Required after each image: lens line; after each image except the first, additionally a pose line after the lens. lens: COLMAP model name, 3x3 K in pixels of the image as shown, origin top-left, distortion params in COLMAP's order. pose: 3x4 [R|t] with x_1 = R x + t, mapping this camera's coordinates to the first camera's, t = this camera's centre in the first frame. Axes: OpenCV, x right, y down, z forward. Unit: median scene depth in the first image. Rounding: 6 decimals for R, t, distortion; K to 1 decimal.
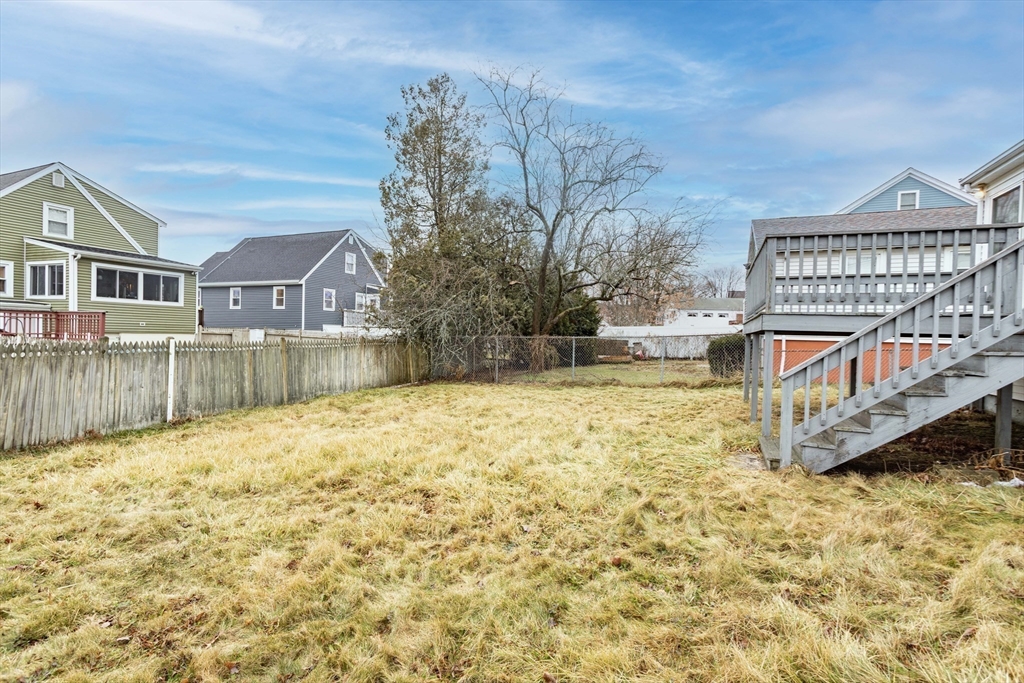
lens RADIAL K [[487.2, 0, 513.9], [0, 487.2, 341.5], [0, 0, 1]] dist [-0.001805, -0.000217]
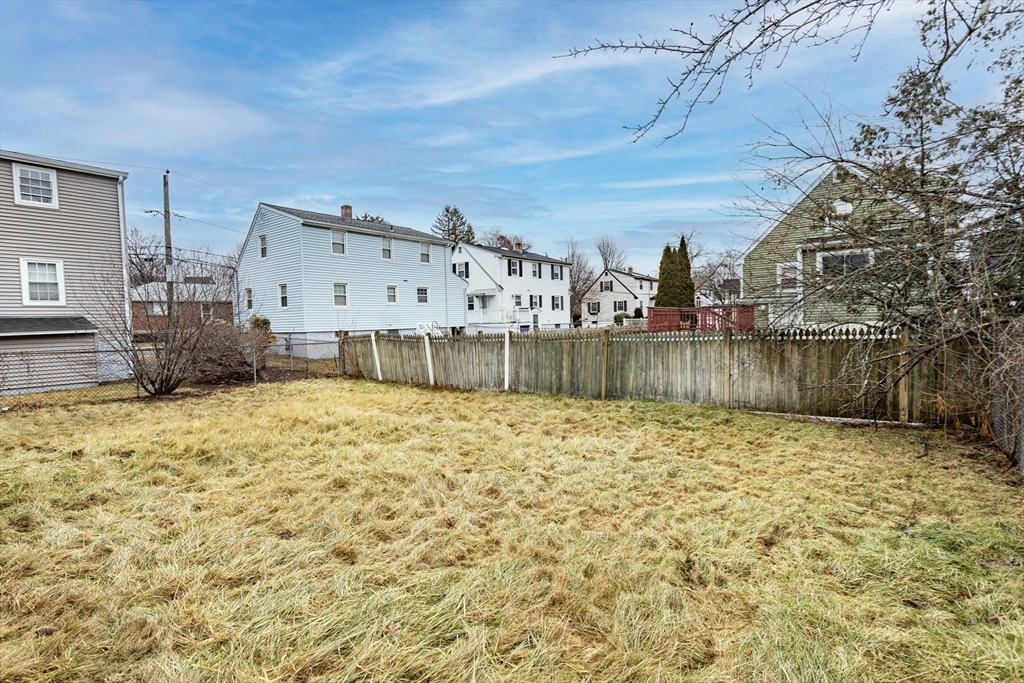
lens RADIAL K [[487.2, 0, 513.9], [0, 487.2, 341.5], [0, 0, 1]] dist [-0.001805, -0.000217]
pose [[-0.266509, 0.028351, -0.963415, 0.525544], [0.007525, 0.999598, 0.027335, -0.013626], [0.963803, 0.000035, -0.266615, 1.161880]]
